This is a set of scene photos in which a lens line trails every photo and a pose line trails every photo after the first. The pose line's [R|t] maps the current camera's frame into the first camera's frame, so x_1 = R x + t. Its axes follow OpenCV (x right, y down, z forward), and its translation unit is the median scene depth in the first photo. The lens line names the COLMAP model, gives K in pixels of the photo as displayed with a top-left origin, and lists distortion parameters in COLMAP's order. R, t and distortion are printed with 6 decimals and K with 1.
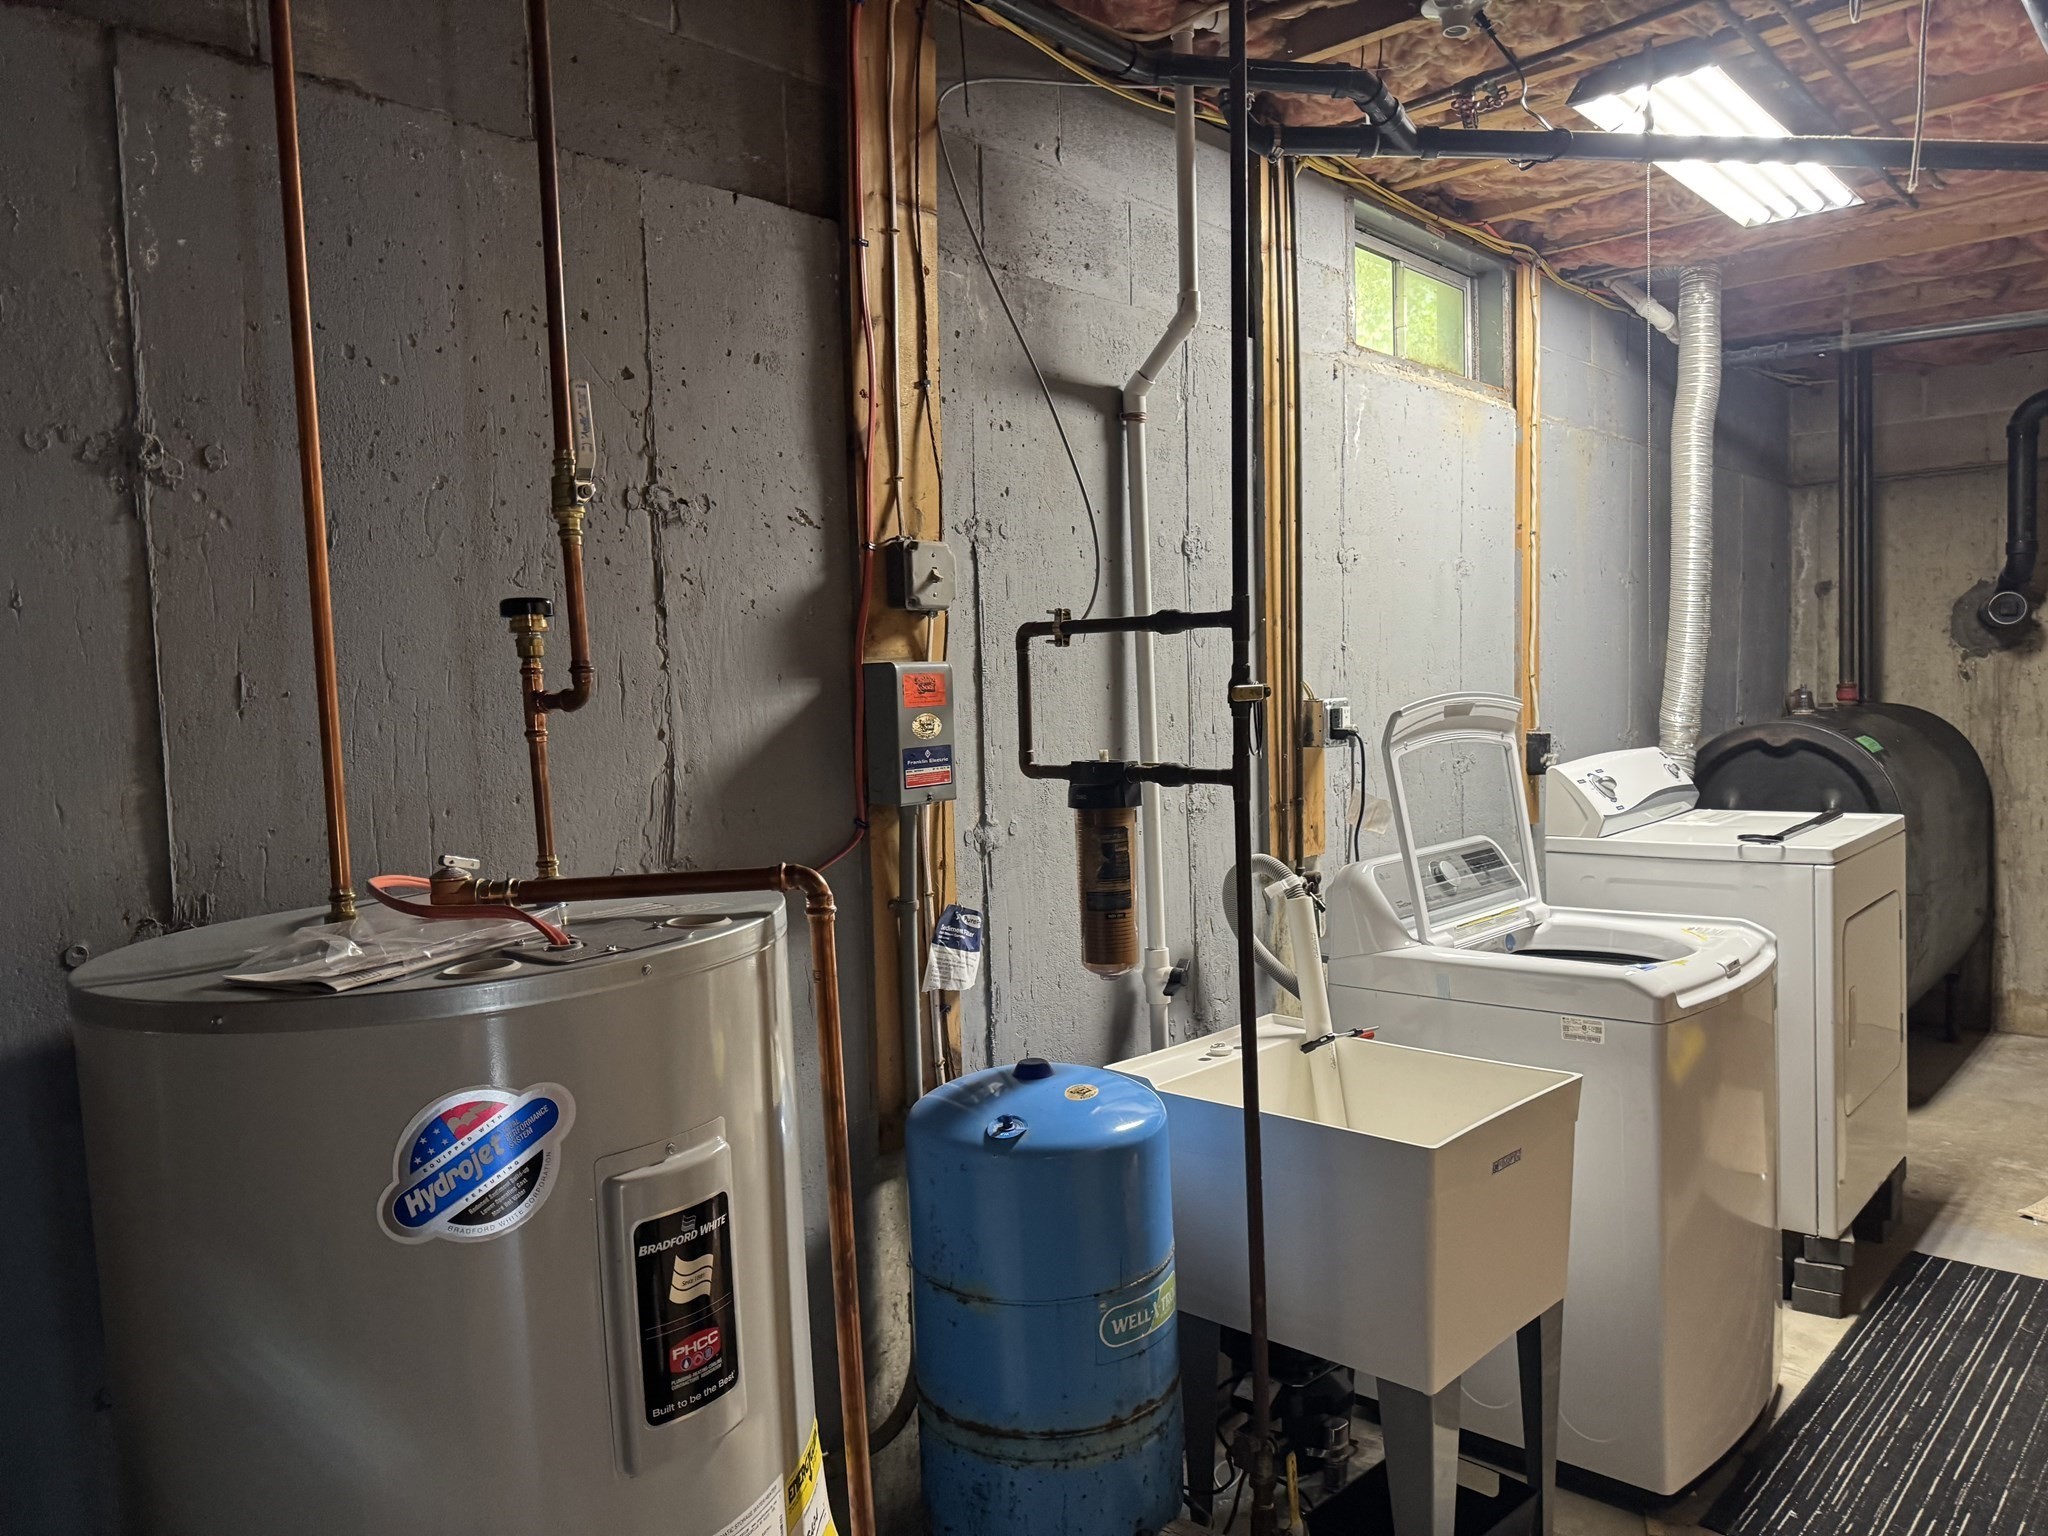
lens RADIAL K [[1440.9, 0, 1023.2], [0, 1440.9, 698.6], [0, 0, 1]] dist [0.084809, -0.209373]
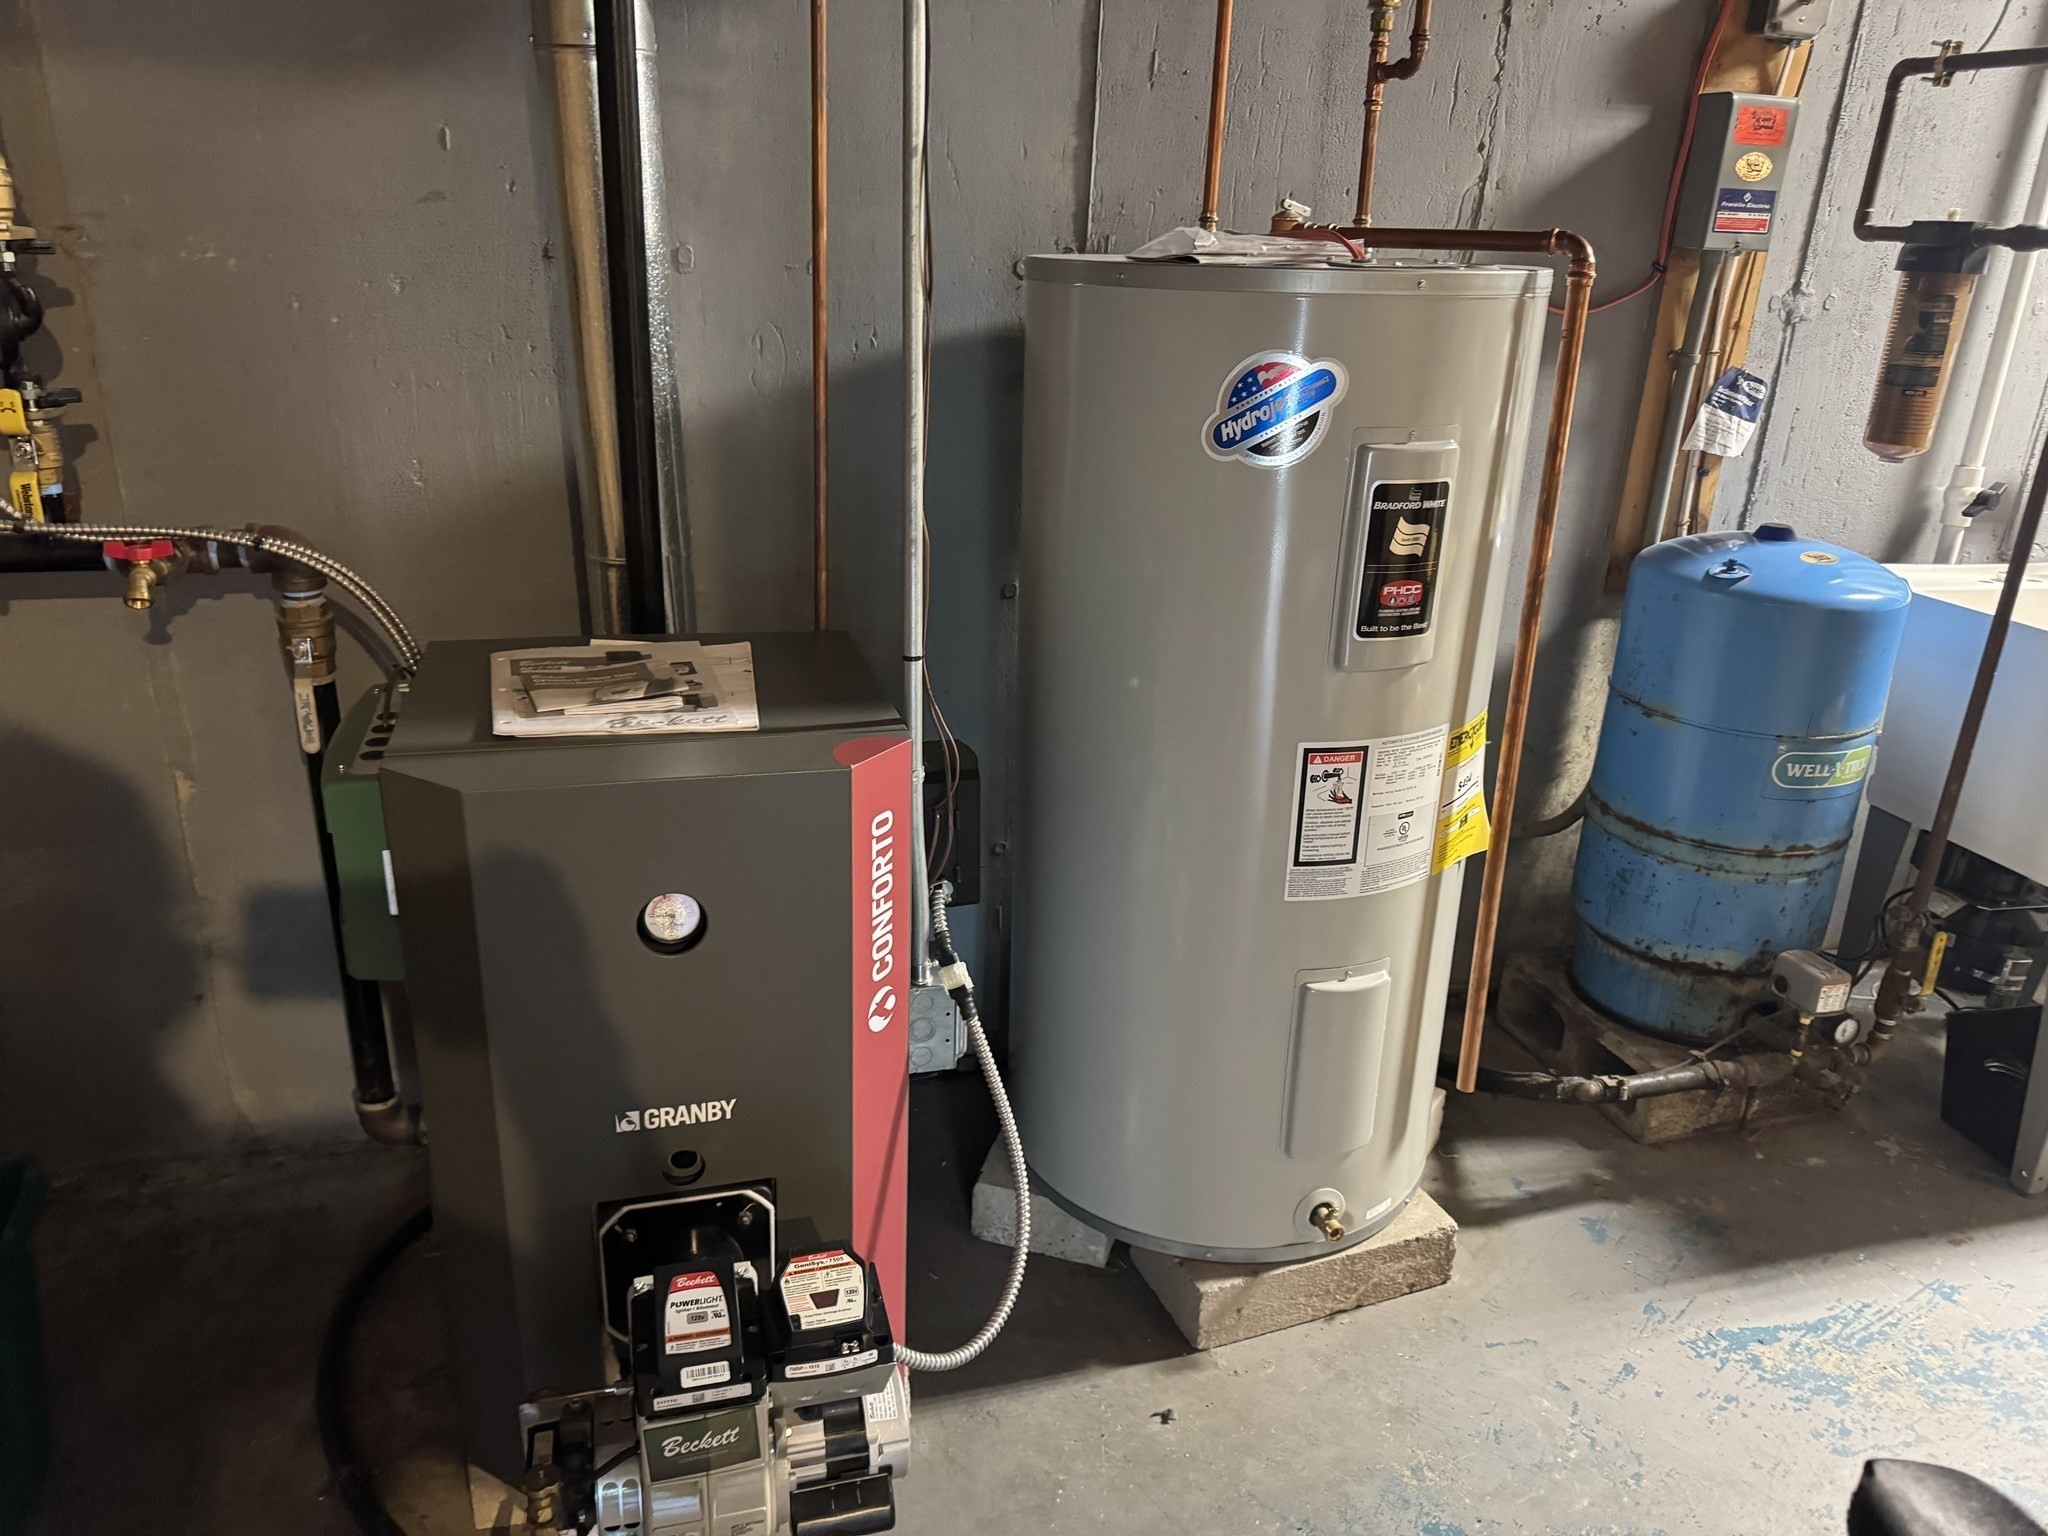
lens RADIAL K [[1455.4, 0, 996.1], [0, 1455.4, 762.9], [0, 0, 1]] dist [0.052600, -0.039746]
pose [[0.838829, 0.258401, -0.479160, 0.090948], [-0.091236, 0.934449, 0.344210, 0.102908], [0.536695, -0.245017, 0.807419, -0.202354]]
